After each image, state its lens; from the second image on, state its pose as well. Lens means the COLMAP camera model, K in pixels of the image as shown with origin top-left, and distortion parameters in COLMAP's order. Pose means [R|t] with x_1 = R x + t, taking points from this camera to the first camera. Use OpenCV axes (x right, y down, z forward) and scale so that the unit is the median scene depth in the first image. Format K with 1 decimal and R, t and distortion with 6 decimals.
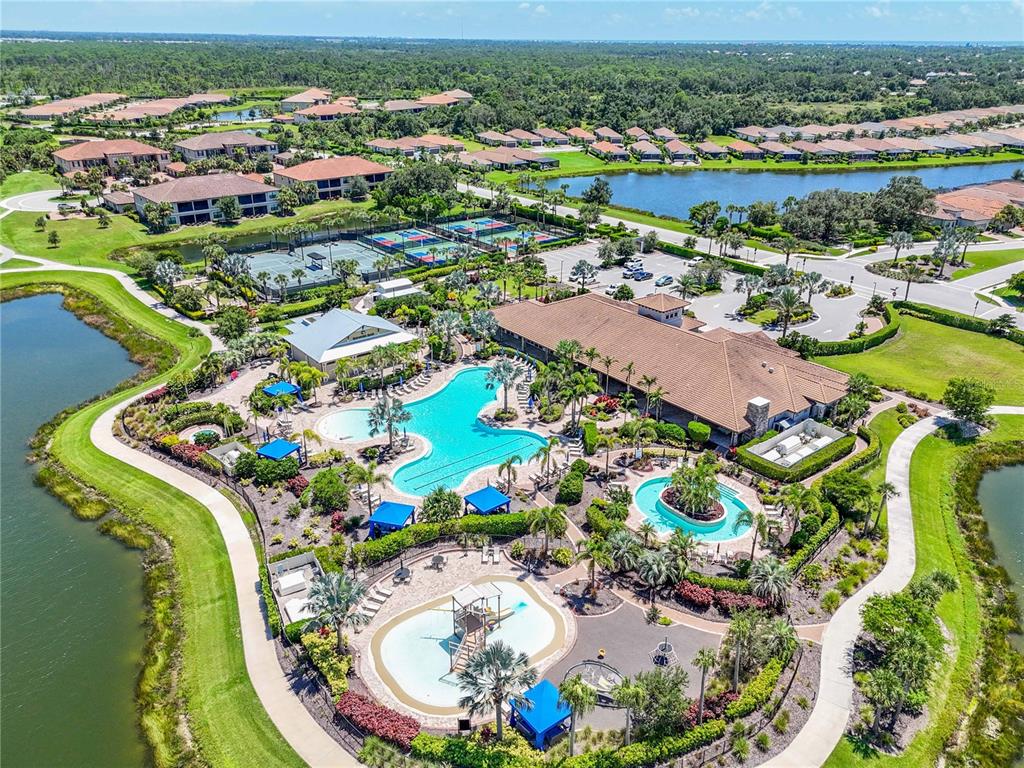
lens RADIAL K [[758.6, 0, 518.5], [0, 758.6, 381.1], [0, 0, 1]] dist [0.043928, -0.023029]
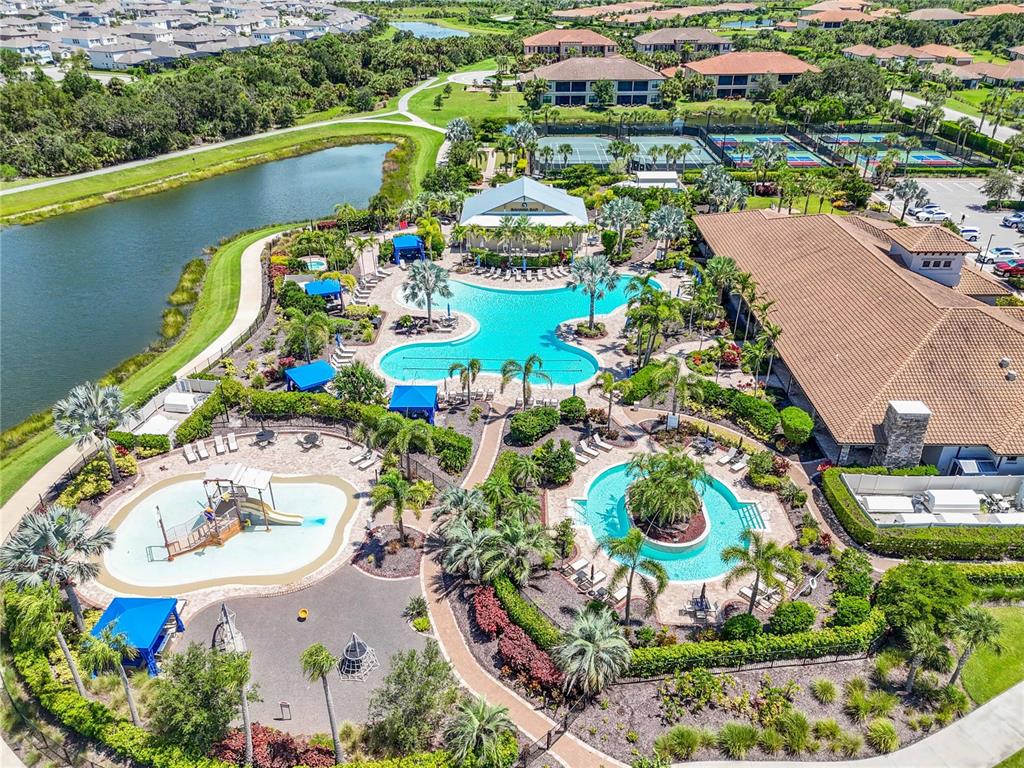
lens RADIAL K [[758.6, 0, 511.3], [0, 758.6, 387.1], [0, 0, 1]] dist [0.043928, -0.023029]
pose [[0.771467, 0.301894, -0.560088, 0.380741], [-0.253331, 0.953228, 0.164863, -0.006344], [0.583663, 0.014701, 0.811863, 0.344615]]
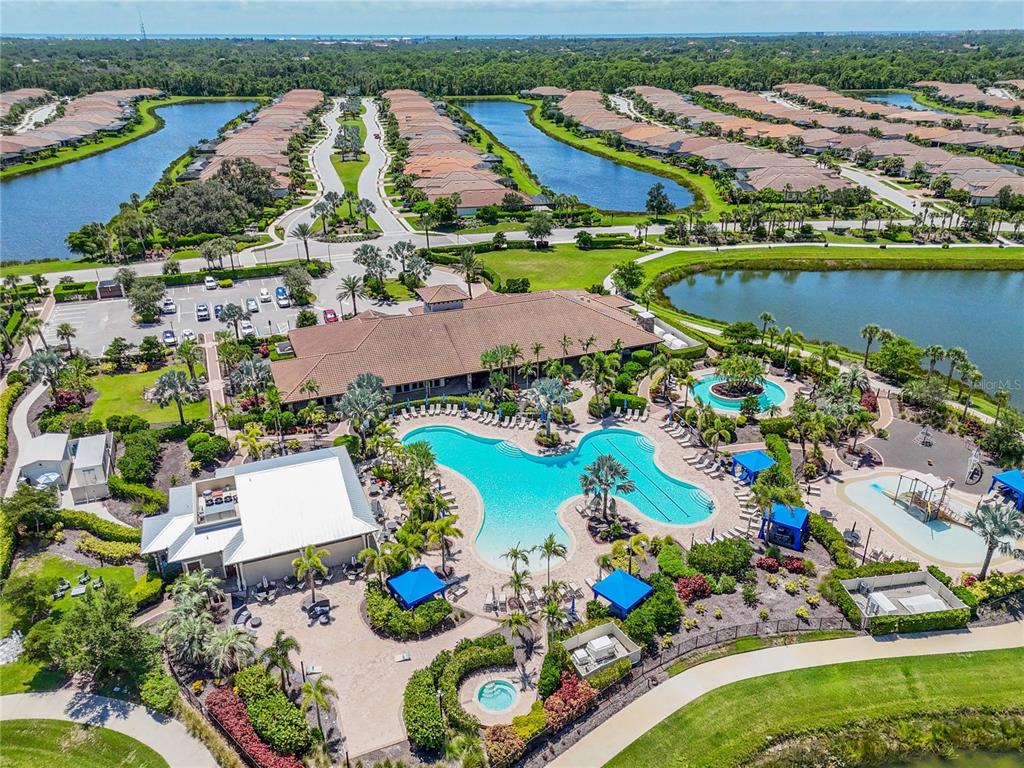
lens RADIAL K [[758.6, 0, 510.9], [0, 758.6, 384.3], [0, 0, 1]] dist [0.043928, -0.023029]
pose [[0.286413, -0.406790, 0.867461, -0.796069], [0.395992, 0.874702, 0.279439, -0.285093], [-0.872444, 0.263473, 0.411612, 0.677475]]
